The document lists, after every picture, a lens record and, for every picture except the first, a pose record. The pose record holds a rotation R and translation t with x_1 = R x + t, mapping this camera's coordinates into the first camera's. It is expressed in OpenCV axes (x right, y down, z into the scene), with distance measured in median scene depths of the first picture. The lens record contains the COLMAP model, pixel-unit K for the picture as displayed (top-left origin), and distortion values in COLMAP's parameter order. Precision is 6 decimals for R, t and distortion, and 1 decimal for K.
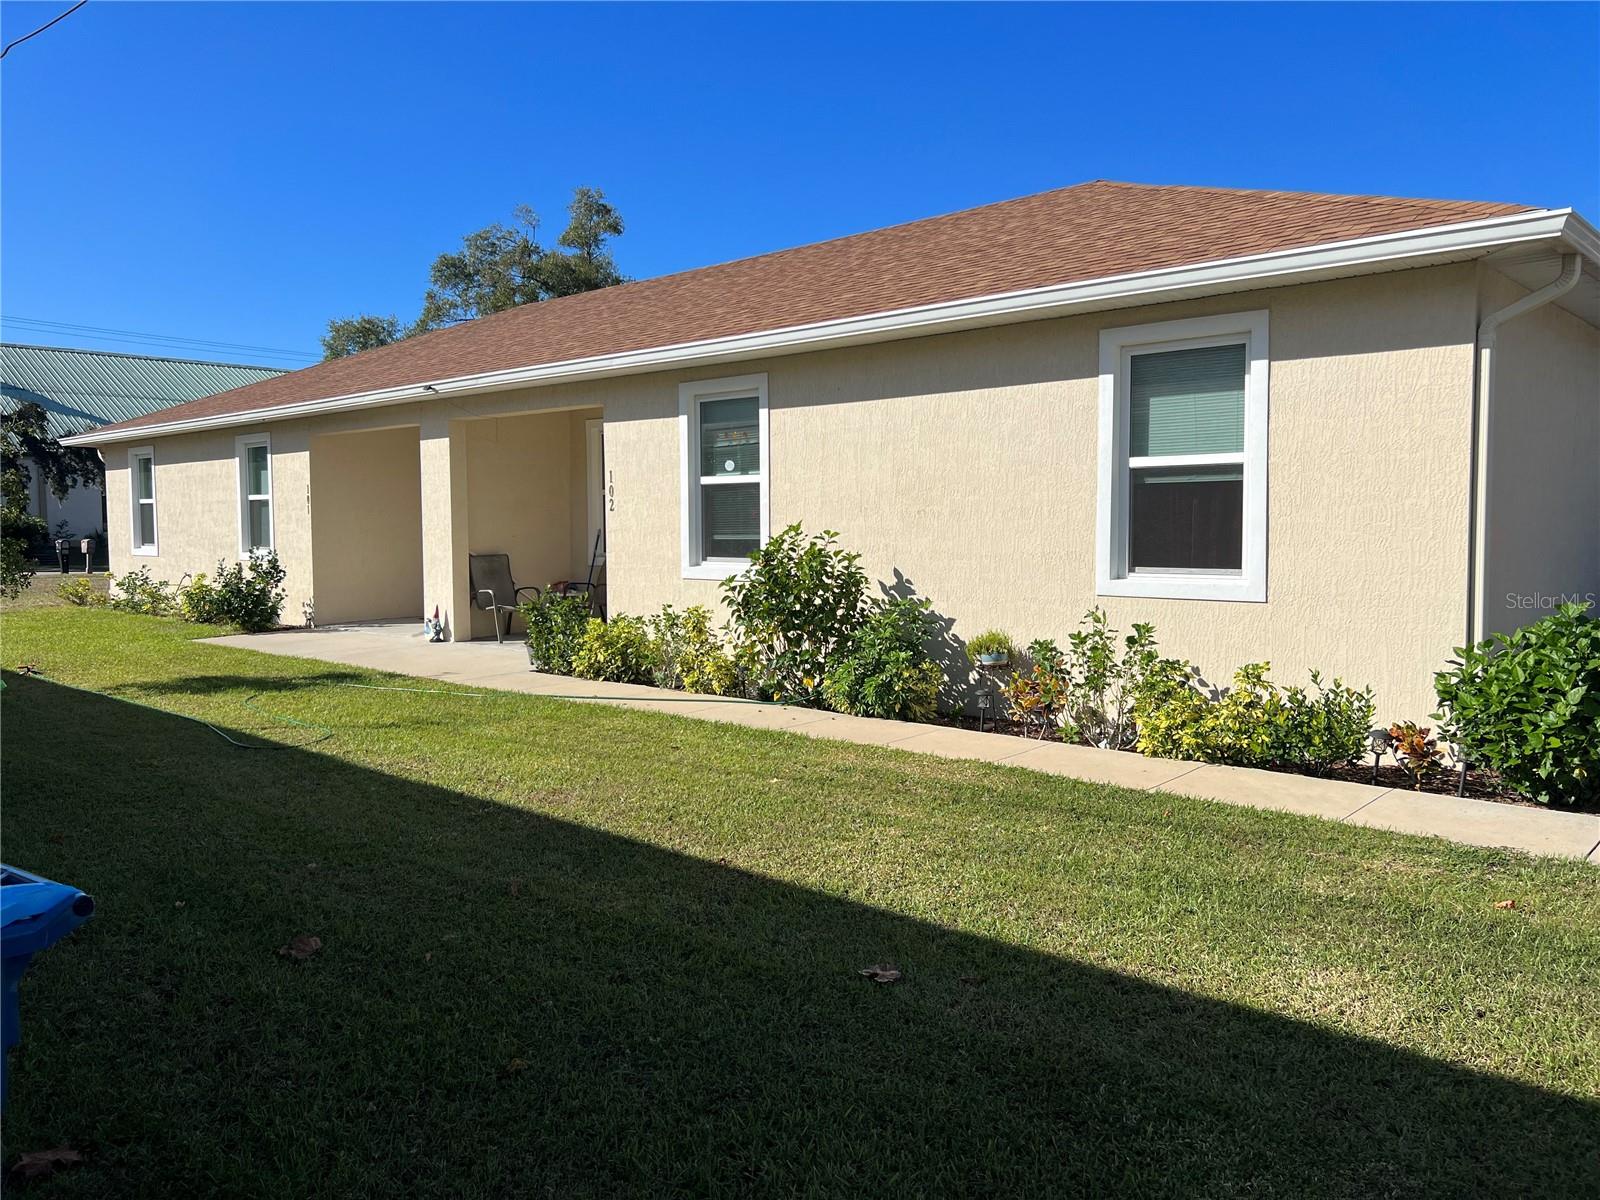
lens RADIAL K [[1269.9, 0, 793.7], [0, 1269.9, 610.8], [0, 0, 1]] dist [0.054483, -0.011978]
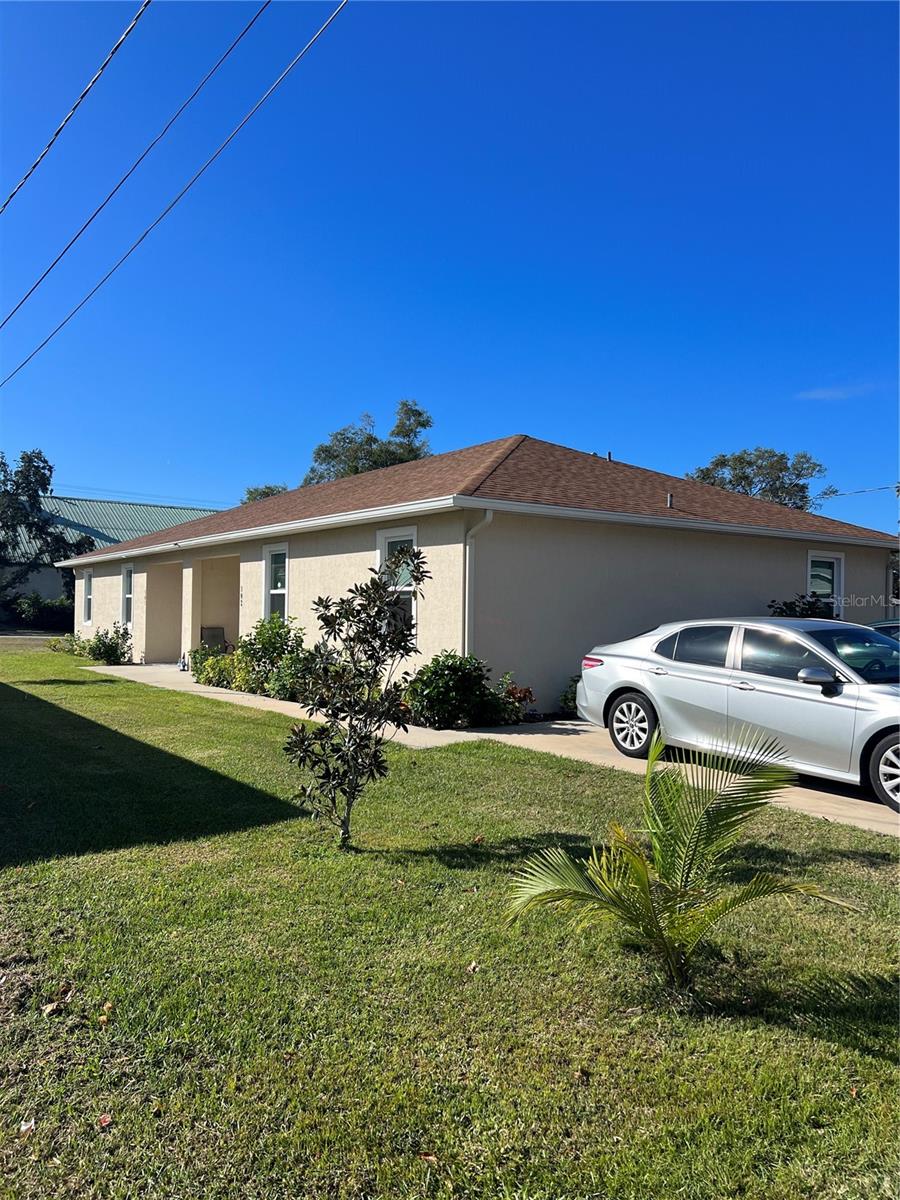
lens RADIAL K [[952.5, 0, 452.3], [0, 952.5, 590.4], [0, 0, 1]] dist [0.054483, -0.011978]
pose [[0.977319, 0.010856, -0.211494, 0.370330], [-0.029956, 0.995730, -0.087316, 0.014835], [0.209643, 0.091671, 0.973471, -0.304786]]
